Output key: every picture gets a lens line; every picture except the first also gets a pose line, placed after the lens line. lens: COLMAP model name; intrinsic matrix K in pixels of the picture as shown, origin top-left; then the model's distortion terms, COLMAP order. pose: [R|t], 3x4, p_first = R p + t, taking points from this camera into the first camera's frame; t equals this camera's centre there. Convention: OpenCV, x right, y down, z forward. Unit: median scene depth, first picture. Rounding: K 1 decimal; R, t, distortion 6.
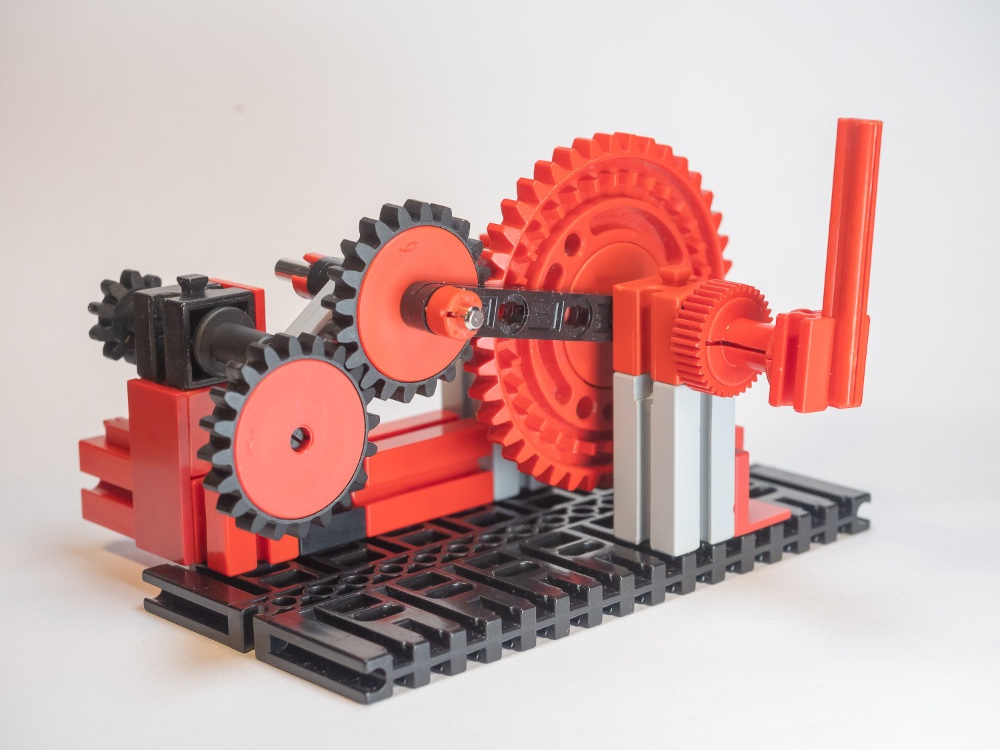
lens RADIAL K [[2411.1, 0, 500.0], [0, 2411.1, 375.0], [0, 0, 1]] dist [-0.058655, -0.175019]
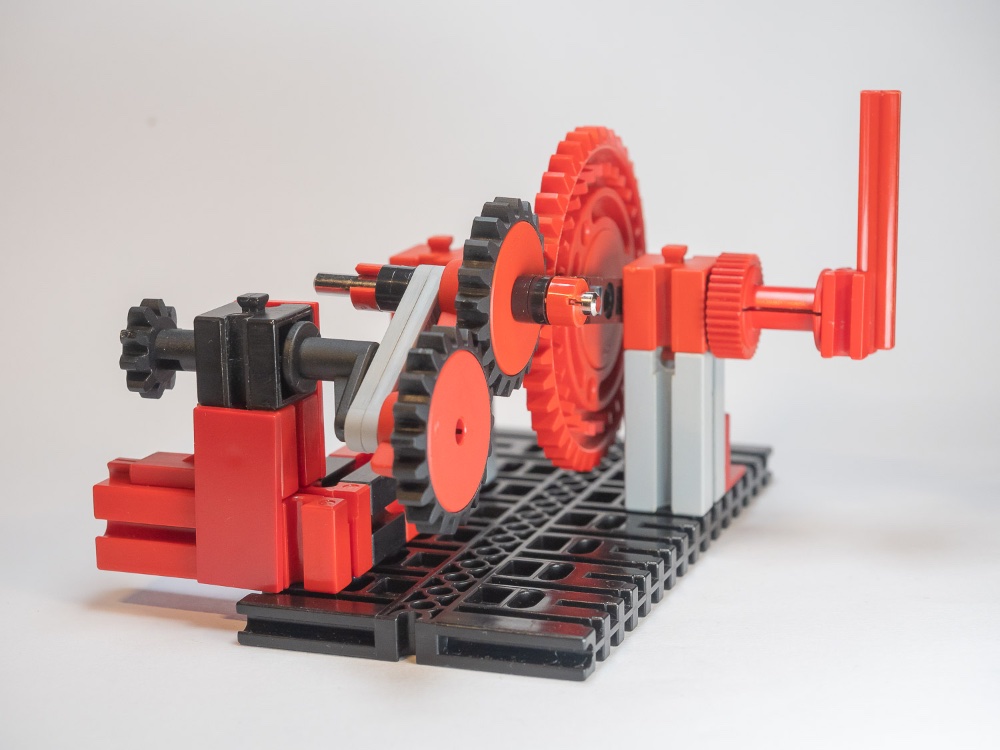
lens RADIAL K [[2411.1, 0, 500.0], [0, 2411.1, 375.0], [0, 0, 1]] dist [-0.058655, -0.175019]
pose [[0.897831, -0.106017, 0.427388, -0.458905], [0.118040, 0.993007, -0.001649, 0.004646], [-0.424225, 0.051930, 0.904067, 0.073531]]
